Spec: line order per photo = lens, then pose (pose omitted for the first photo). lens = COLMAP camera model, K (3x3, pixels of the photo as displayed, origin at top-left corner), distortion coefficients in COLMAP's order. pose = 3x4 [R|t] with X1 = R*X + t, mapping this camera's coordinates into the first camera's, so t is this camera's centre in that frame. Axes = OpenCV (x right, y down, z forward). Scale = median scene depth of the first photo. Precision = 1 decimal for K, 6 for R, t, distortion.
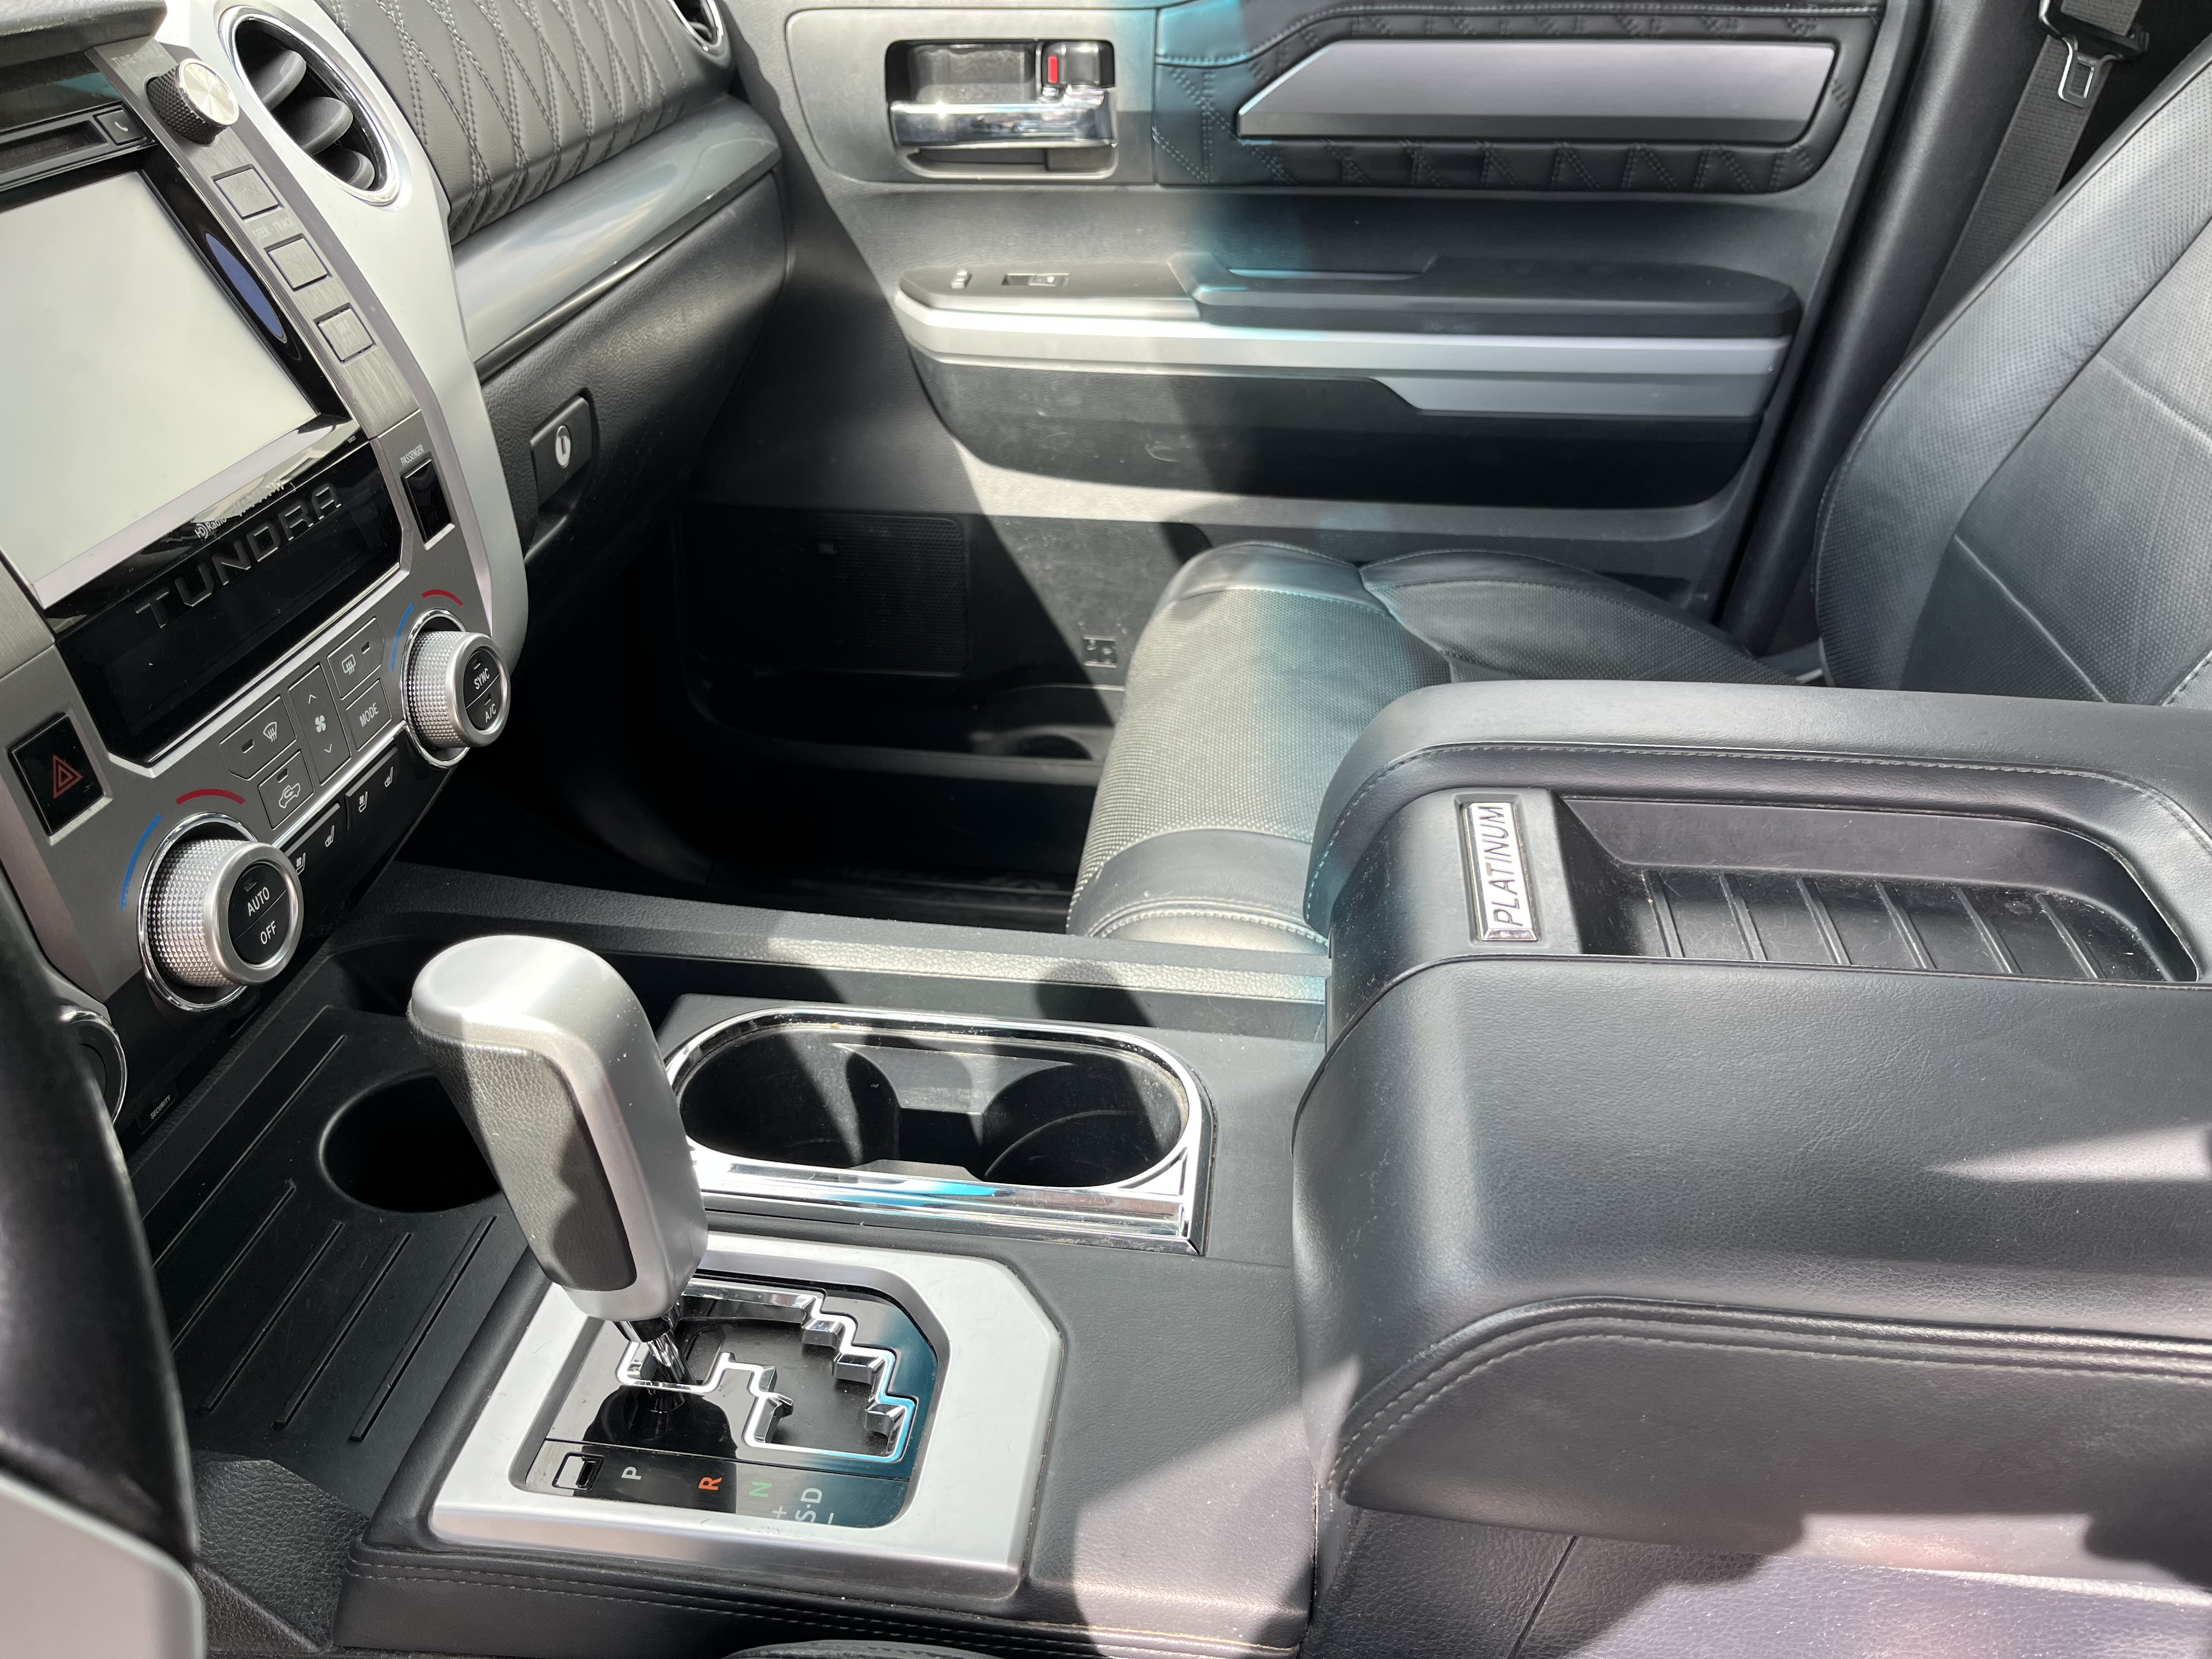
lens RADIAL K [[1681.3, 0, 1095.9], [0, 1681.3, 791.0], [0, 0, 1]] dist [0.062798, -0.093995]
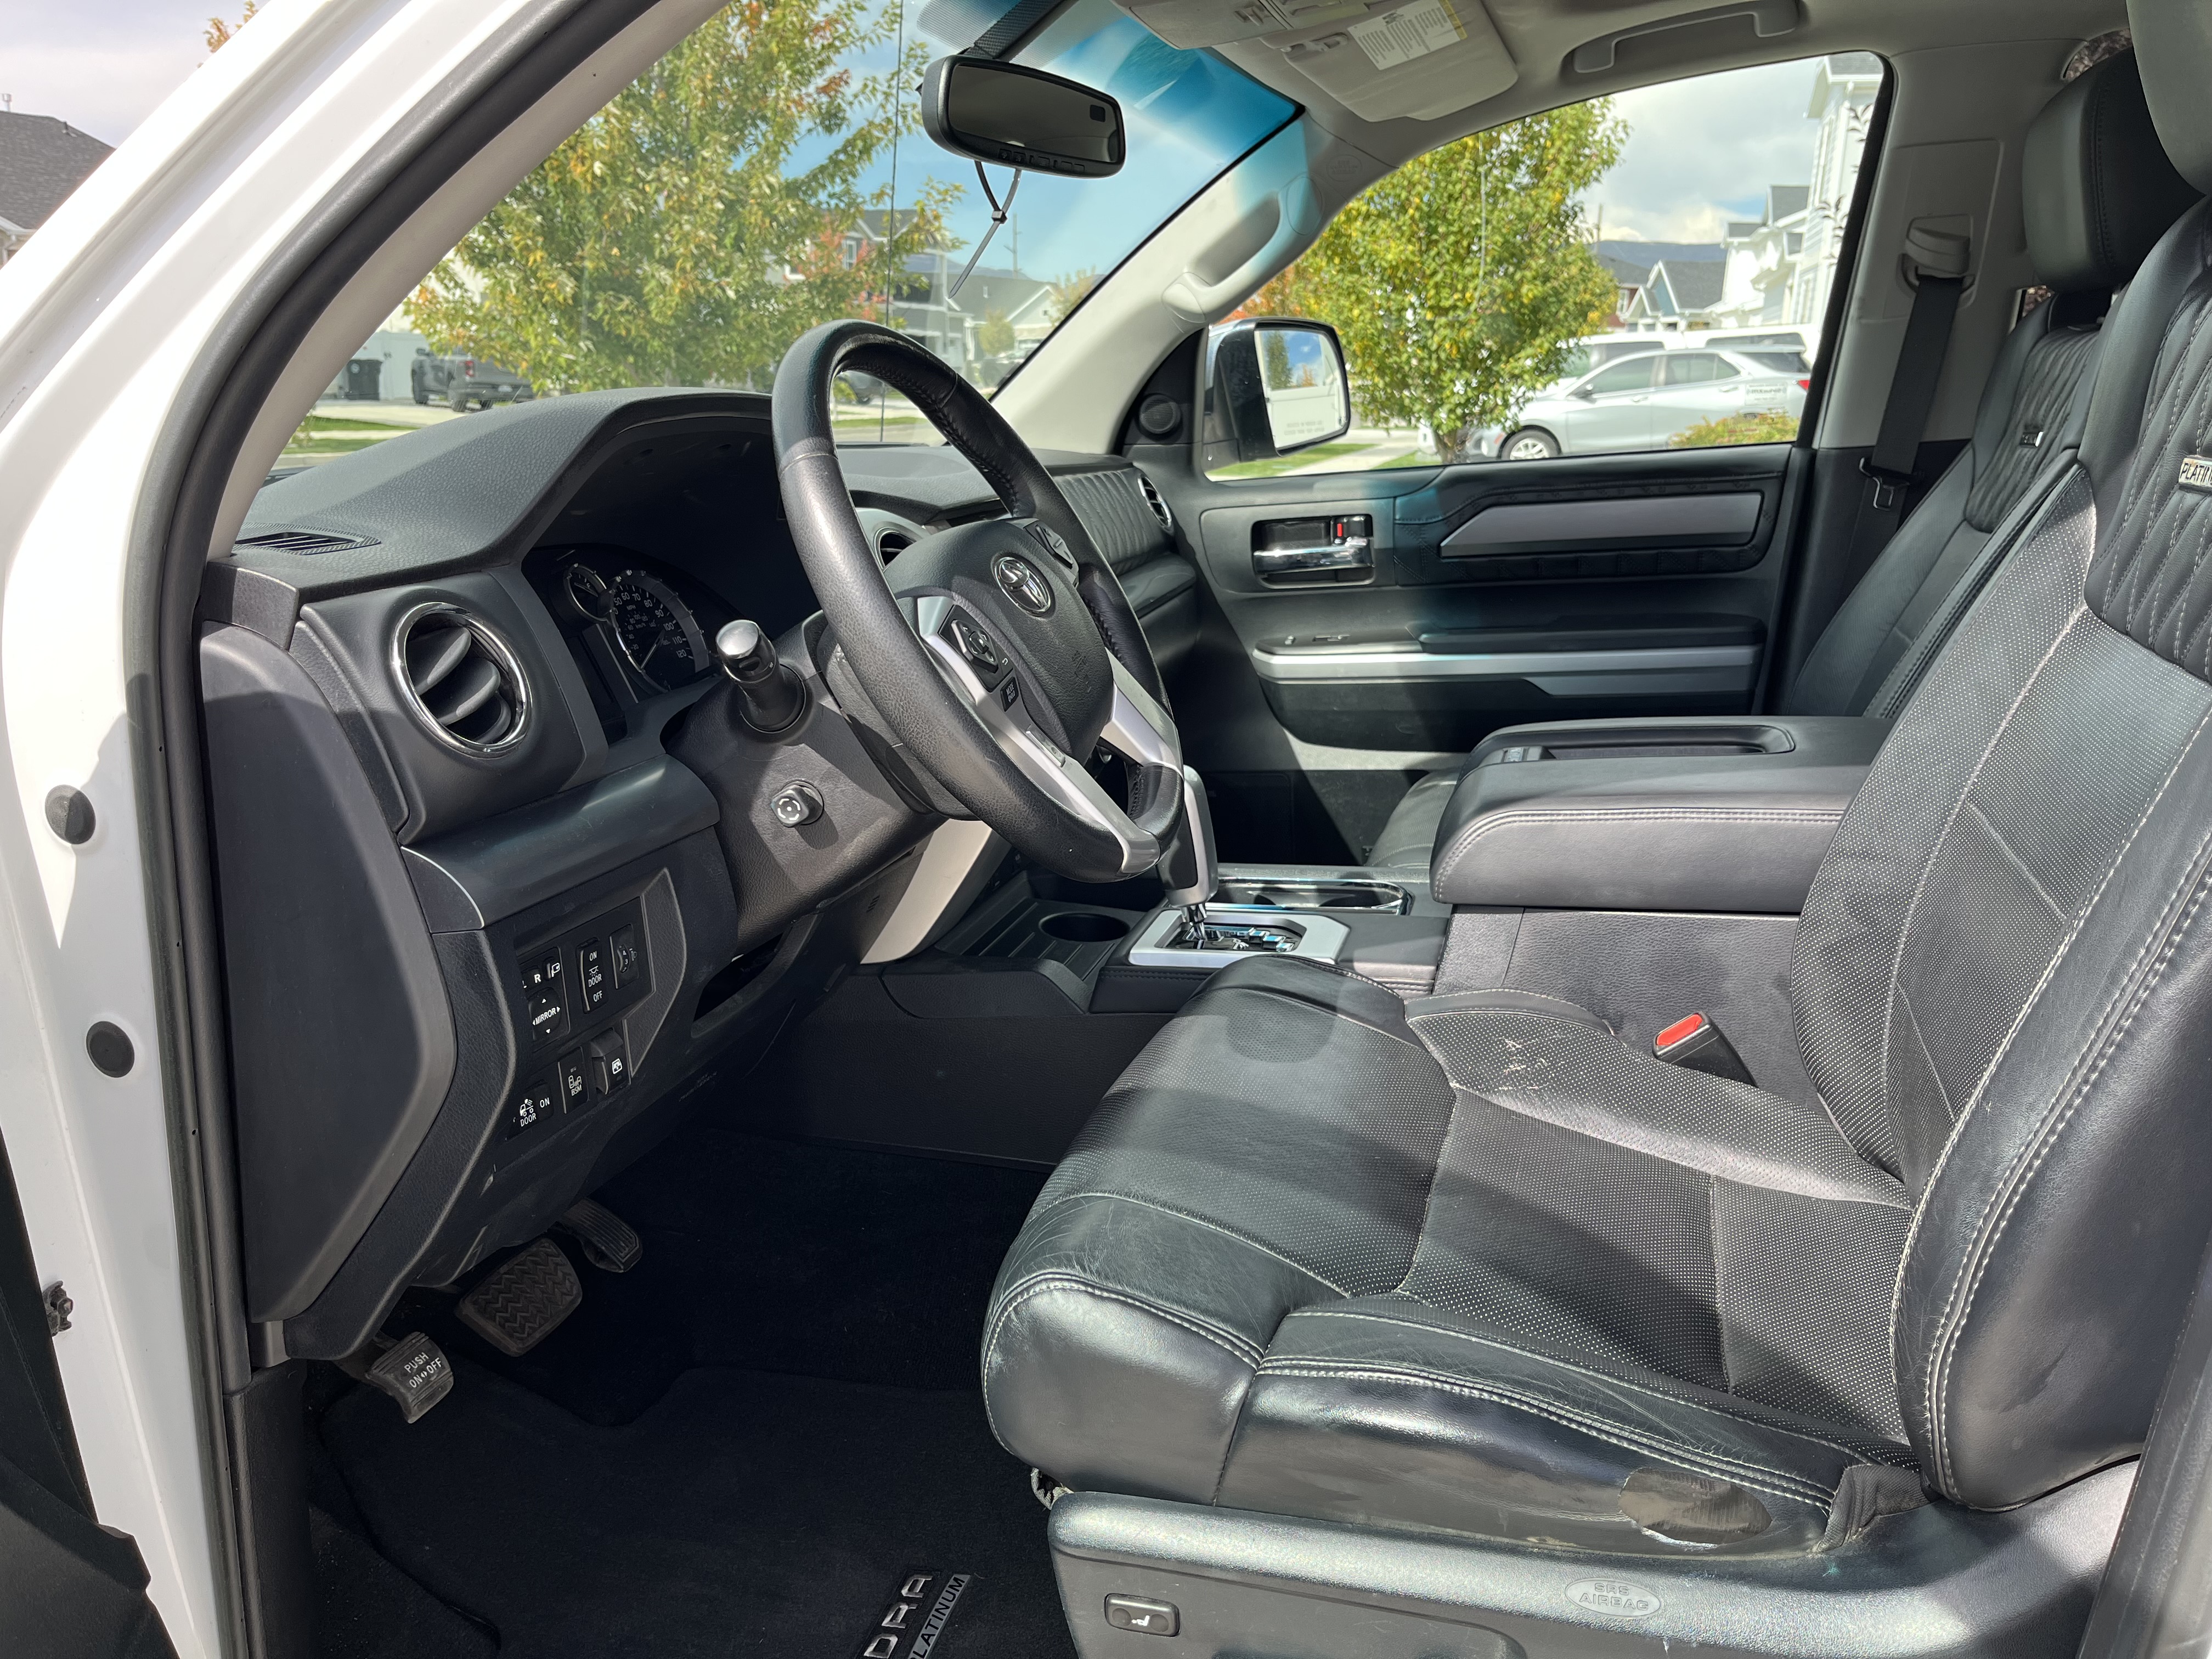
lens RADIAL K [[1681.3, 0, 1083.9], [0, 1681.3, 828.5], [0, 0, 1]] dist [0.062798, -0.093995]
pose [[0.984320, -0.019915, -0.175266, 0.017126], [-0.028646, 0.962368, -0.270234, 0.419717], [0.174052, 0.271017, 0.946708, -0.757195]]
